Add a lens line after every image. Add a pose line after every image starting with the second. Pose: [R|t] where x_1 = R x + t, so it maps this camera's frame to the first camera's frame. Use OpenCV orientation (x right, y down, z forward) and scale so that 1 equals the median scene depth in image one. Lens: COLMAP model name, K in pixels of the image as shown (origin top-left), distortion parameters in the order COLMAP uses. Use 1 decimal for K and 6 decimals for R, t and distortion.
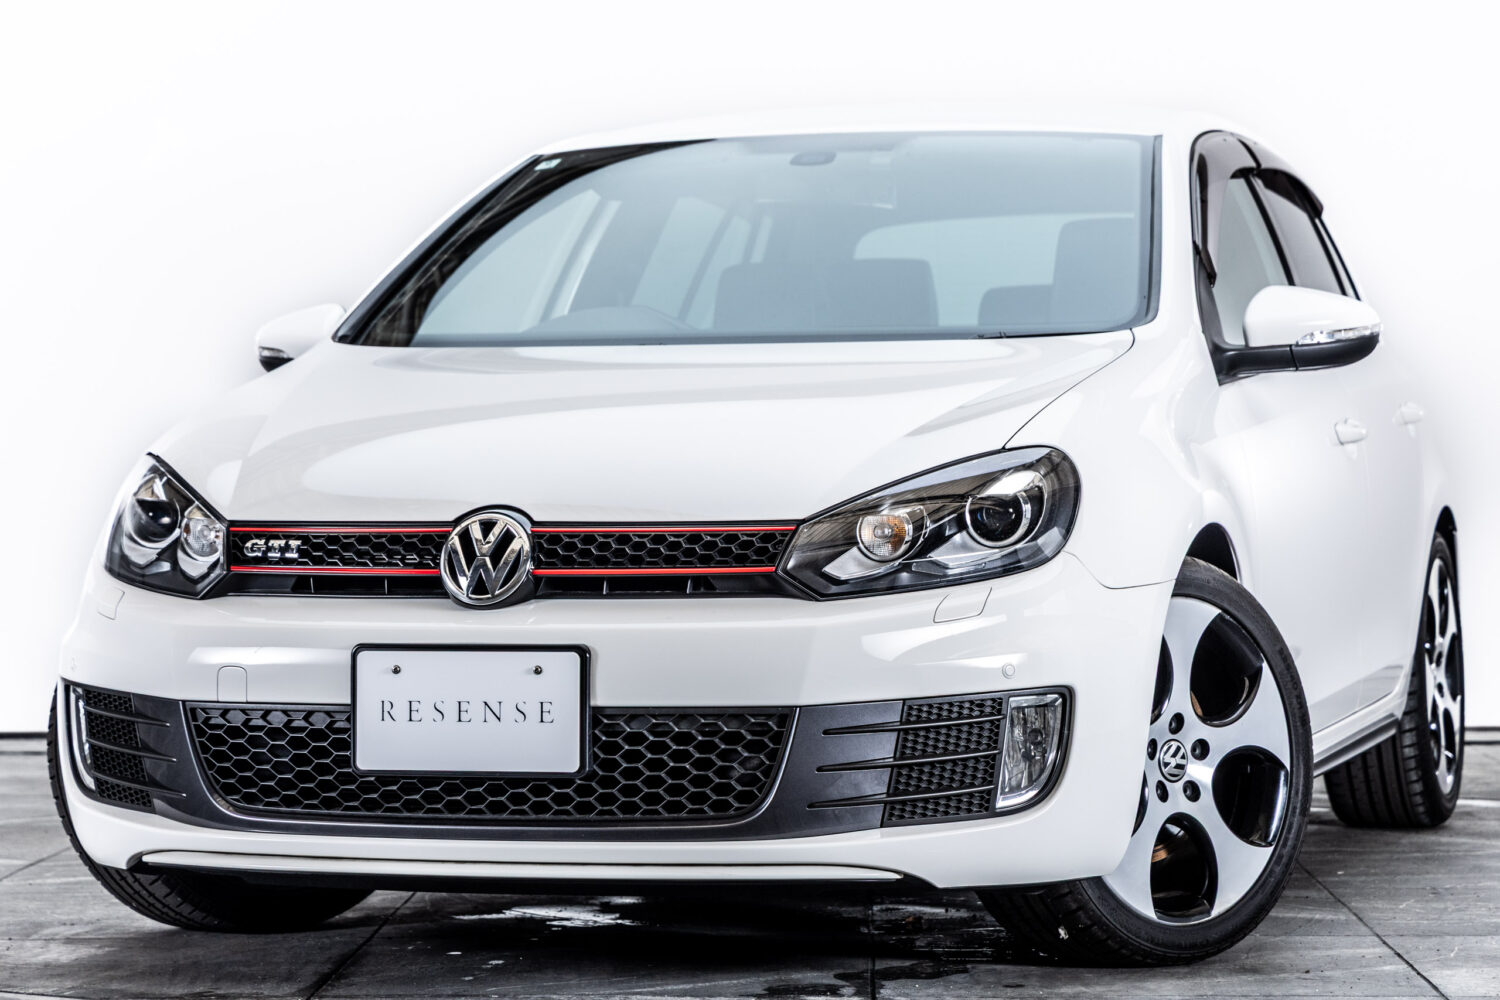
lens RADIAL K [[4230.8, 0, 755.1], [0, 4230.8, 486.2], [0, 0, 1]] dist [0.107734, 0.000000]
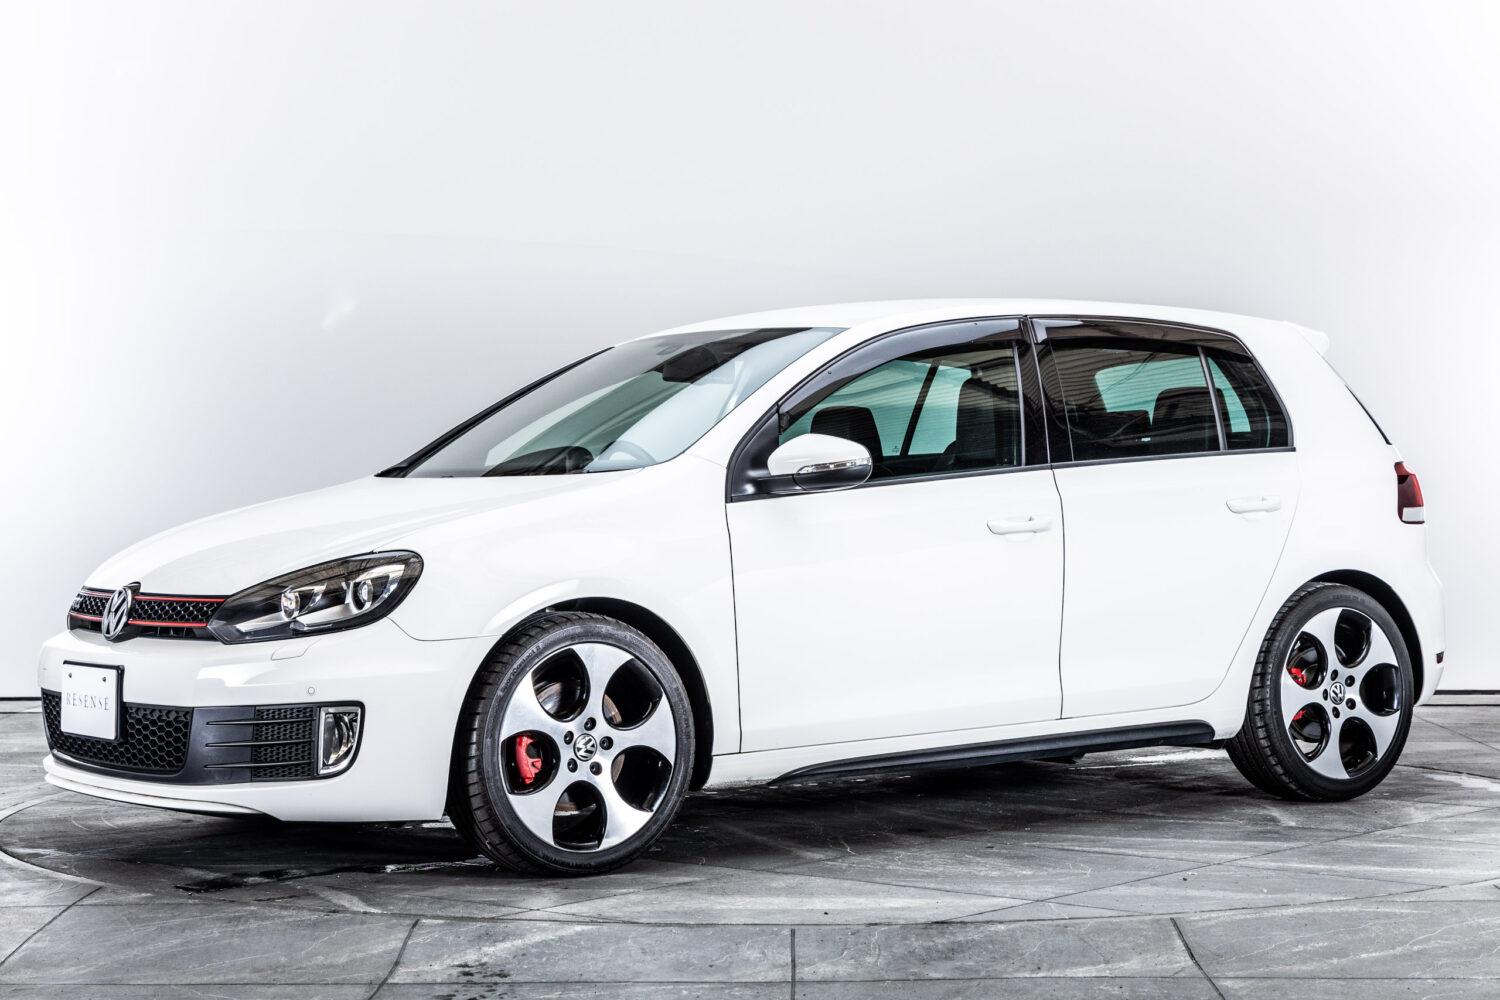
lens RADIAL K [[2912.5, 0, 737.8], [0, 2912.5, 500.9], [0, 0, 1]] dist [0.142451, 0.000000]
pose [[0.792793, 0.006354, -0.609458, 0.870690], [0.002655, 0.999900, 0.013878, -0.044605], [0.609486, -0.012620, 0.792697, 0.204199]]
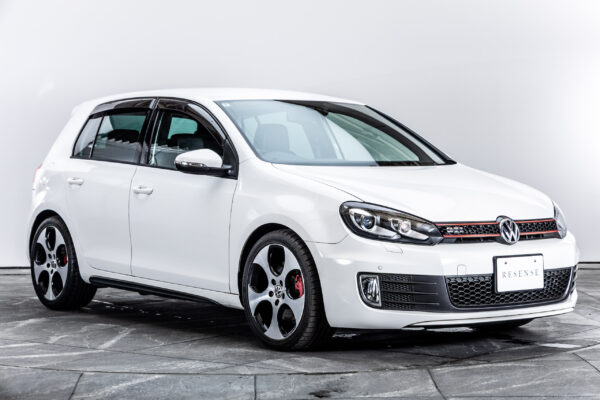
lens RADIAL K [[1314.1, 0, 299.4], [0, 1314.1, 198.6], [0, 0, 1]] dist [-0.061552, 0.000000]
pose [[0.591512, -0.015904, 0.806139, -1.067273], [0.000044, 0.999806, 0.019693, -0.032242], [-0.806296, -0.011613, 0.591398, 0.486168]]
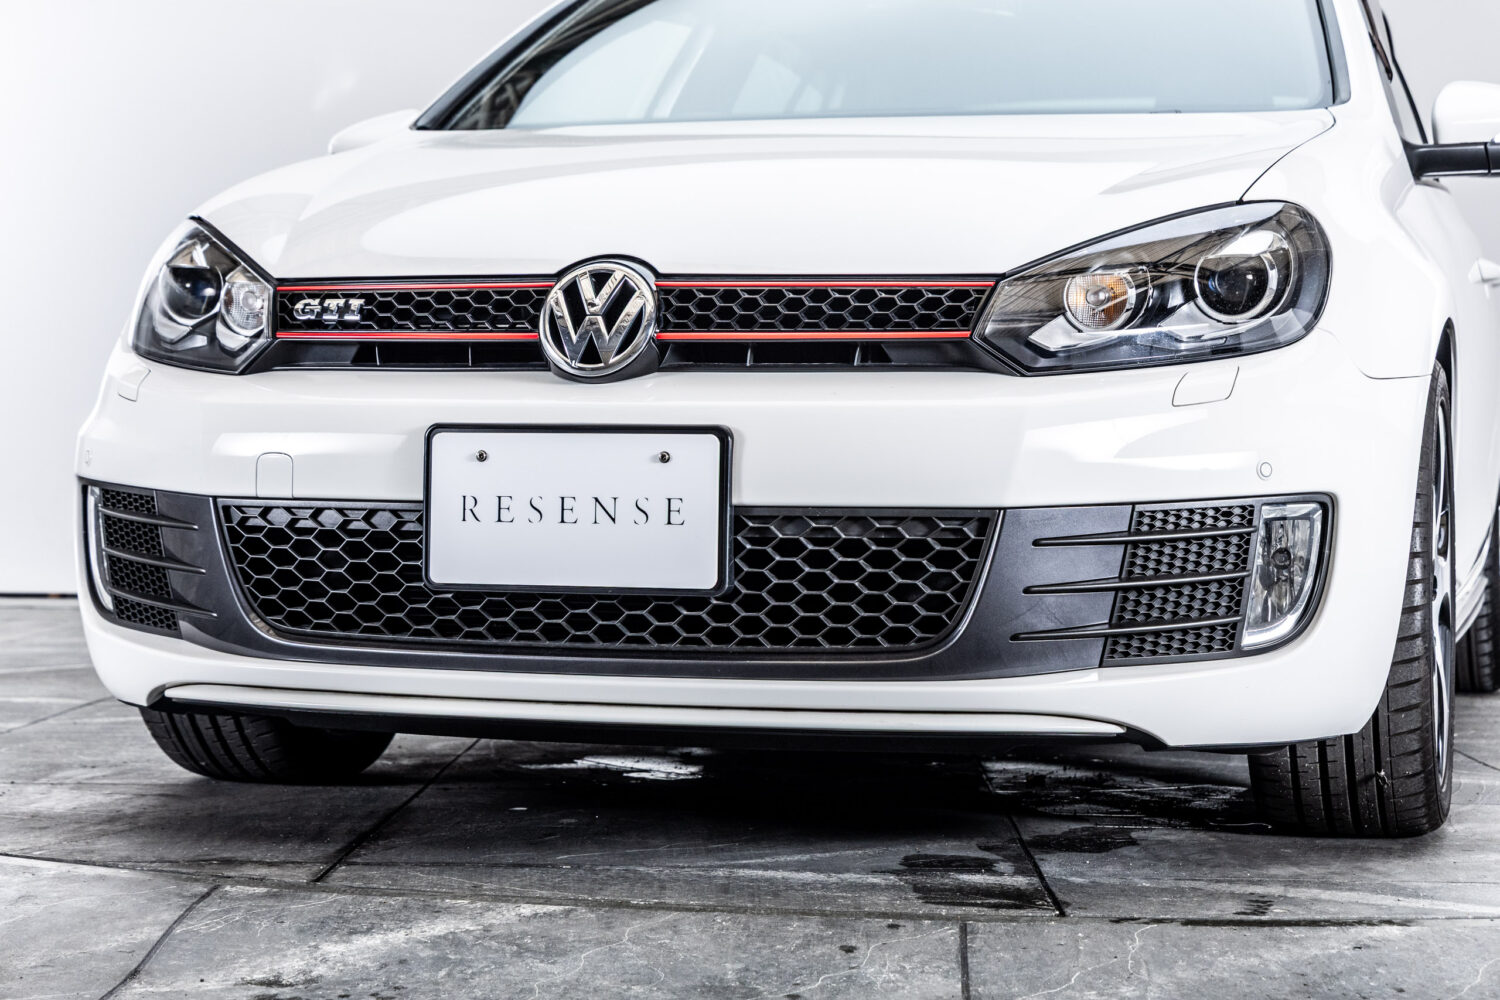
lens RADIAL K [[2888.0, 0, 743.7], [0, 2888.0, 494.5], [0, 0, 1]] dist [0.047638, 0.000000]
pose [[0.999777, 0.016414, 0.013317, -0.043094], [-0.016542, 0.999818, 0.009556, 0.044180], [-0.013158, -0.009774, 0.999866, 0.462146]]
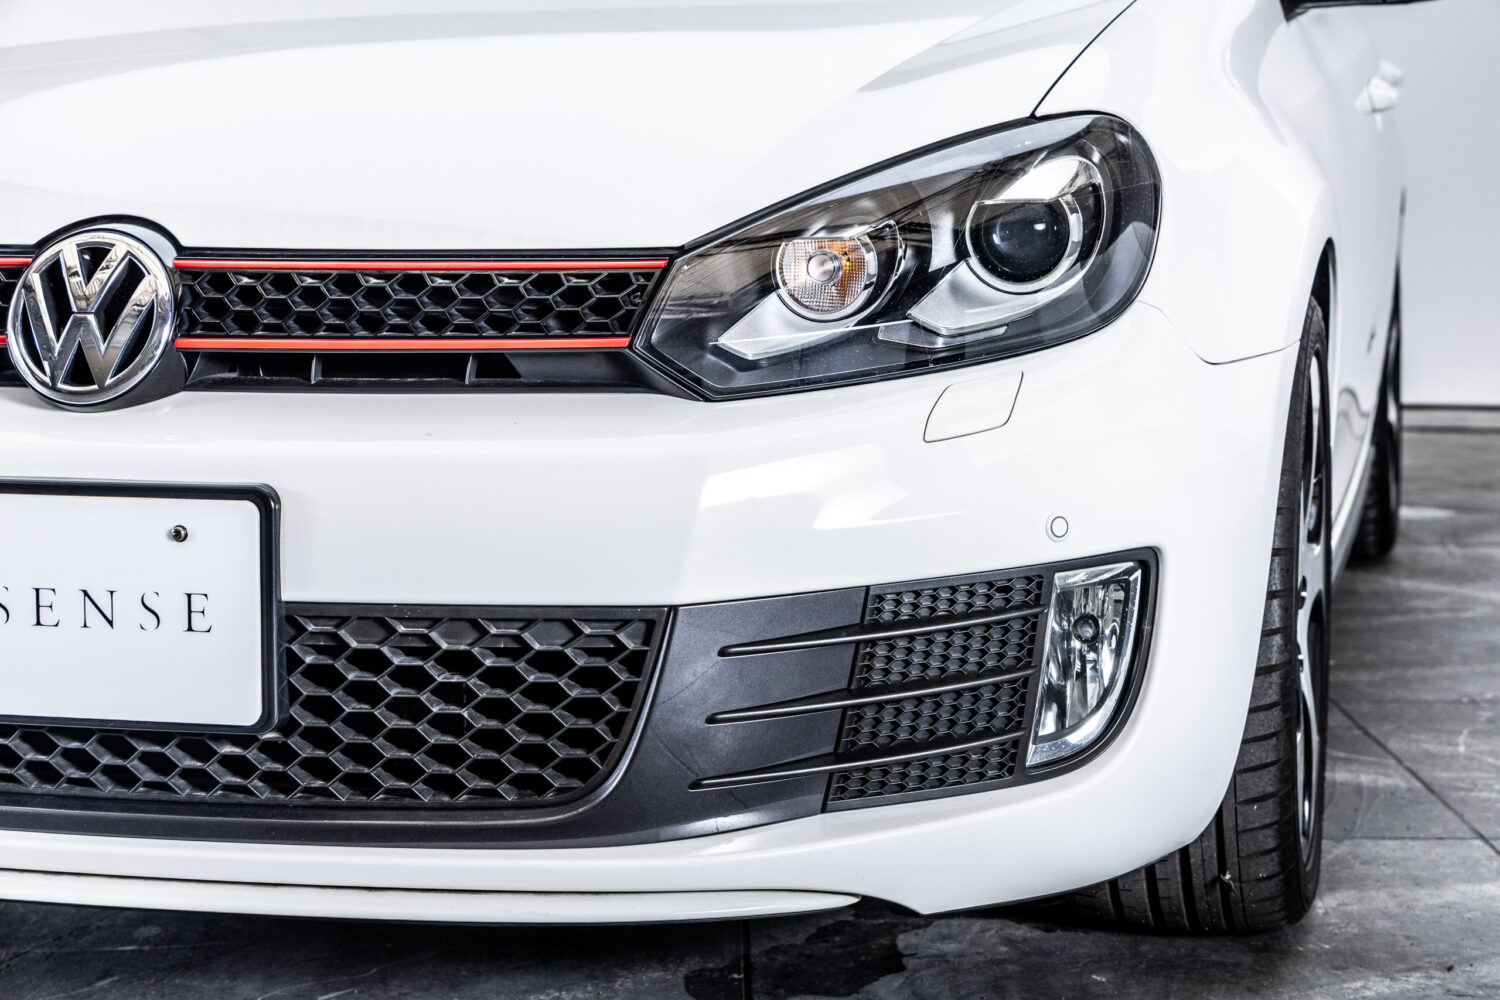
lens RADIAL K [[2888.0, 0, 773.9], [0, 2888.0, 542.5], [0, 0, 1]] dist [0.047638, 0.000000]
pose [[0.998145, -0.002514, 0.060830, 0.000578], [-0.005778, 0.990727, 0.135748, -0.004863], [-0.060607, -0.135848, 0.988874, 0.627261]]
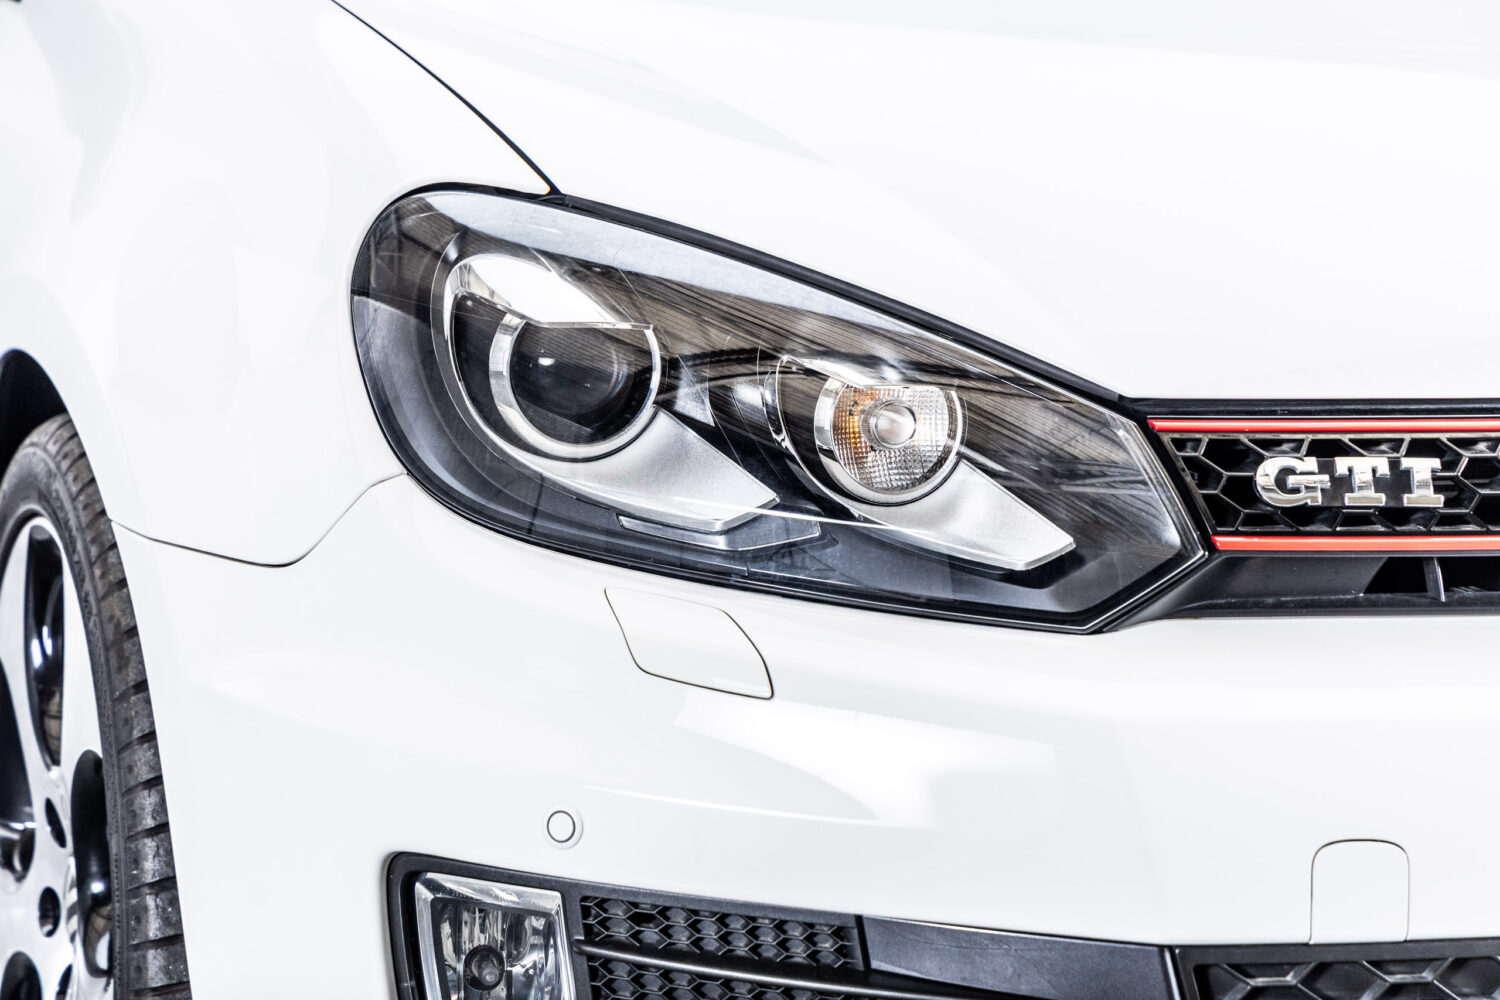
lens RADIAL K [[4272.0, 0, 759.2], [0, 4272.0, 495.6], [0, 0, 1]] dist [0.054746, 0.000000]
pose [[0.809848, -0.058168, 0.583749, -0.366966], [-0.004383, 0.994444, 0.105173, -0.021457], [-0.586624, -0.087732, 0.805094, 0.763352]]
